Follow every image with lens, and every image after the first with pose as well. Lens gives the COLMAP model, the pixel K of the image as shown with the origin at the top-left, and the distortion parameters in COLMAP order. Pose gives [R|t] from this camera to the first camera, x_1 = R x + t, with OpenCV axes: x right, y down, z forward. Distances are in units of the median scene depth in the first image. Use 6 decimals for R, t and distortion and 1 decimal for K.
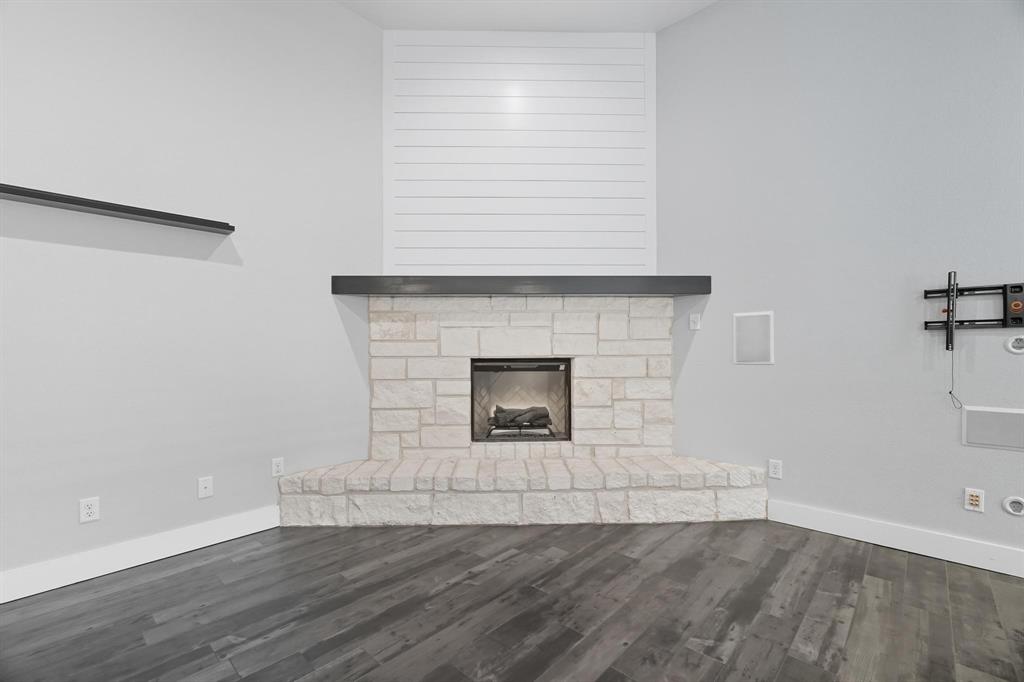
lens RADIAL K [[449.0, 0, 506.6], [0, 449.0, 349.2], [0, 0, 1]] dist [-0.004776, 0.000487]
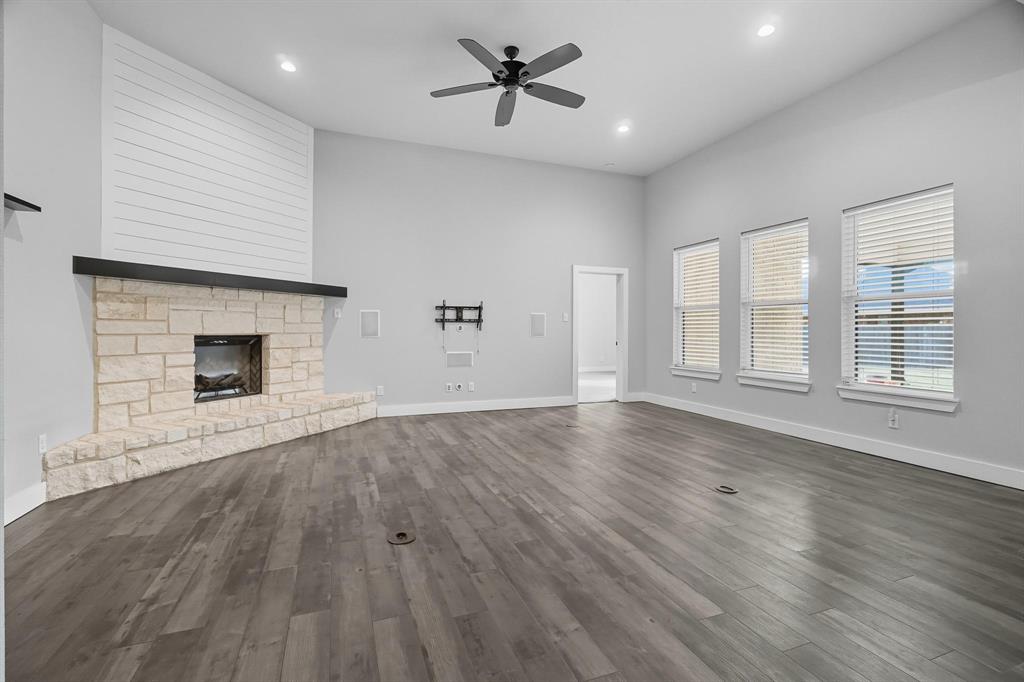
lens RADIAL K [[460.6, 0, 508.9], [0, 460.6, 327.9], [0, 0, 1]] dist [0.000241, 0.000623]
pose [[0.436297, 0.009400, 0.899754, -0.854878], [-0.005242, 0.999955, -0.007905, 0.004989], [-0.899787, -0.001268, 0.436327, -0.341250]]
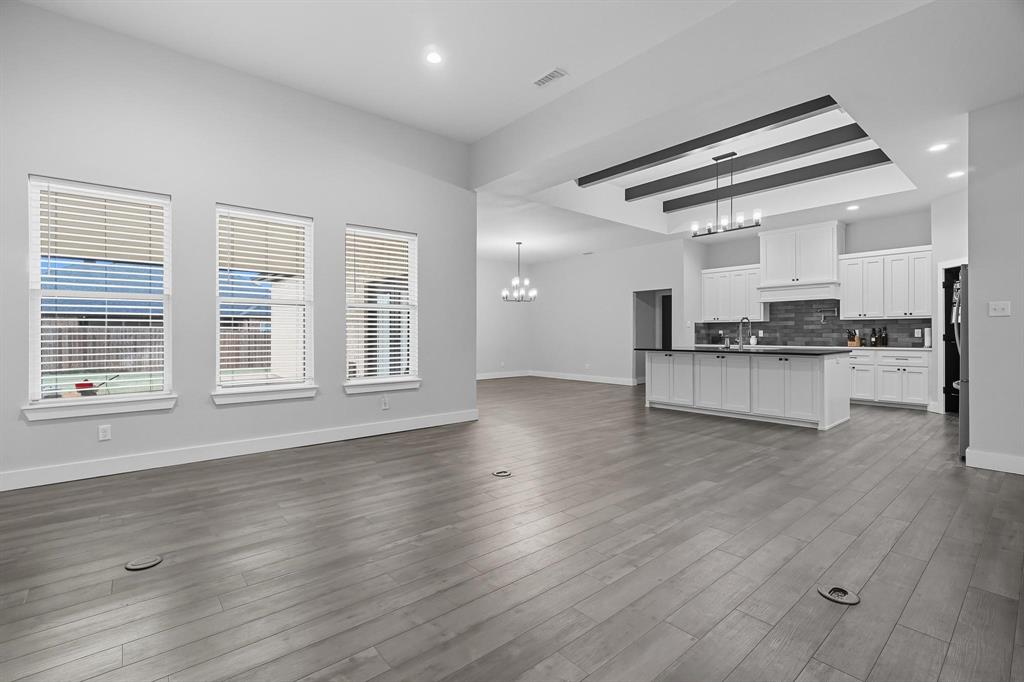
lens RADIAL K [[460.6, 0, 508.9], [0, 460.6, 327.9], [0, 0, 1]] dist [0.000241, 0.000623]
pose [[-0.993849, 0.006051, 0.110580, 0.111596], [0.004740, 0.999915, -0.012117, -0.000571], [-0.110644, -0.011519, -0.993793, 0.801052]]
